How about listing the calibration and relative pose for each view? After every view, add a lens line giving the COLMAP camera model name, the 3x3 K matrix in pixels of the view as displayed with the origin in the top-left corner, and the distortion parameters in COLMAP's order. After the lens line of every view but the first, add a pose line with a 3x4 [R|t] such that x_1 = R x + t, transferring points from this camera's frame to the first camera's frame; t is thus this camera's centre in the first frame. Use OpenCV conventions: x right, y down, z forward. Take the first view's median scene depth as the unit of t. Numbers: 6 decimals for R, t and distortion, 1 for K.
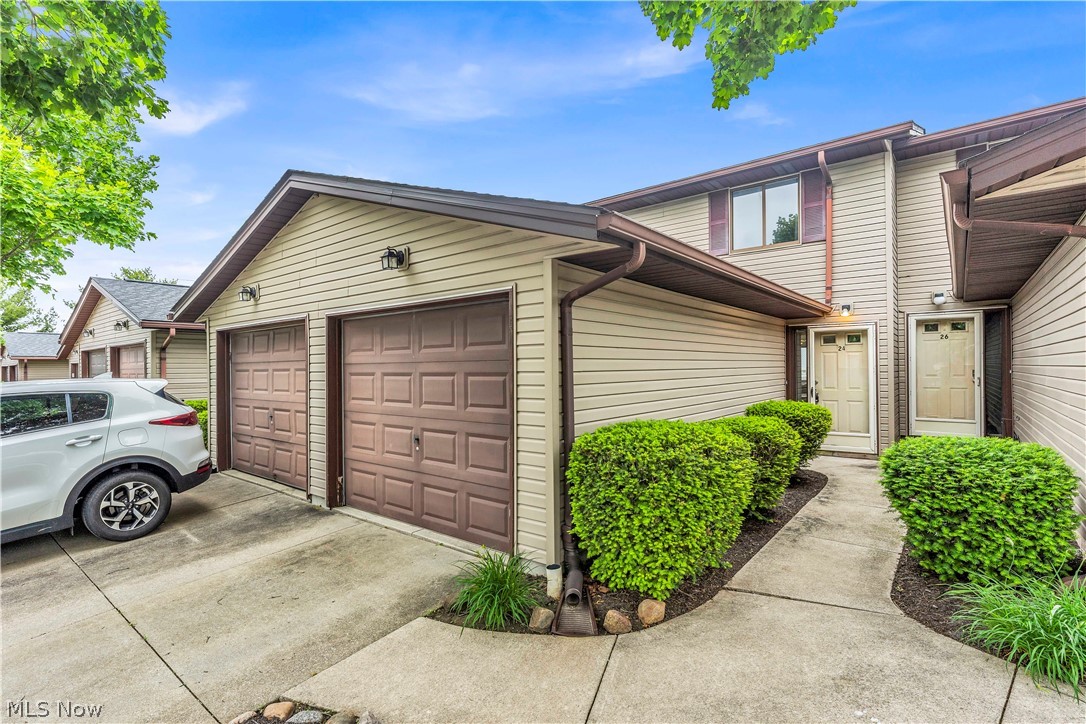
lens RADIAL K [[510.3, 0, 541.7], [0, 510.3, 366.7], [0, 0, 1]] dist [0.002288, 0.000170]
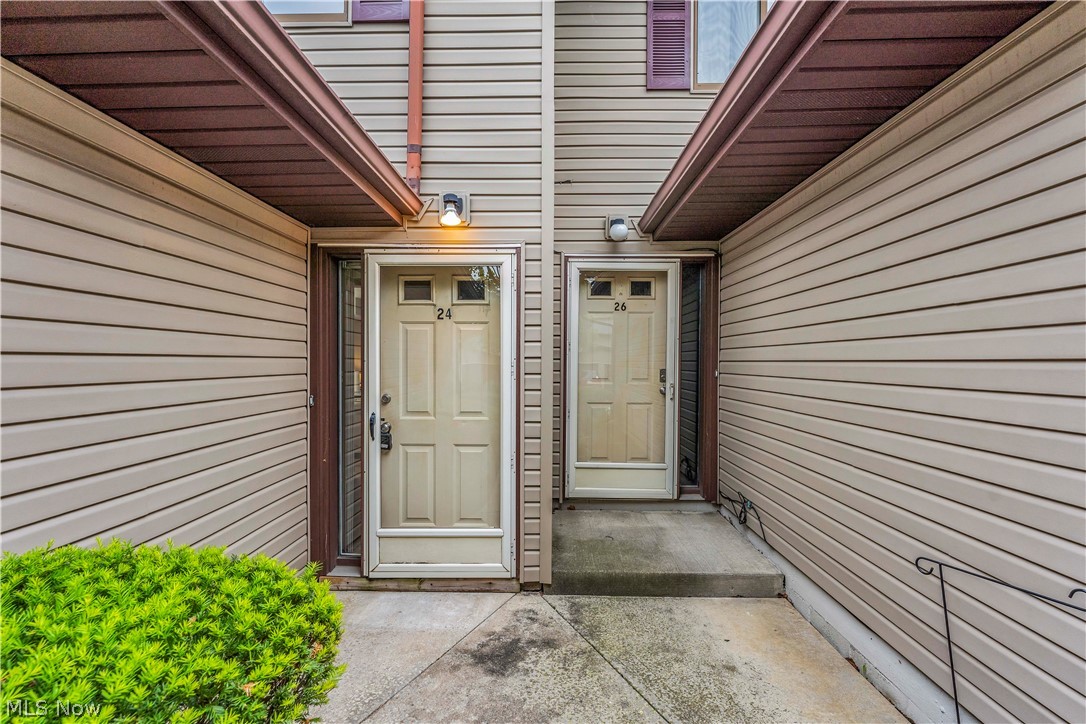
lens RADIAL K [[442.5, 0, 533.2], [0, 442.5, 370.5], [0, 0, 1]] dist [-0.000733, -0.000362]
pose [[0.786833, 0.006709, 0.617130, 0.435728], [-0.015175, 0.999849, 0.008479, 0.004727], [-0.616979, -0.016036, 0.786816, 0.695404]]
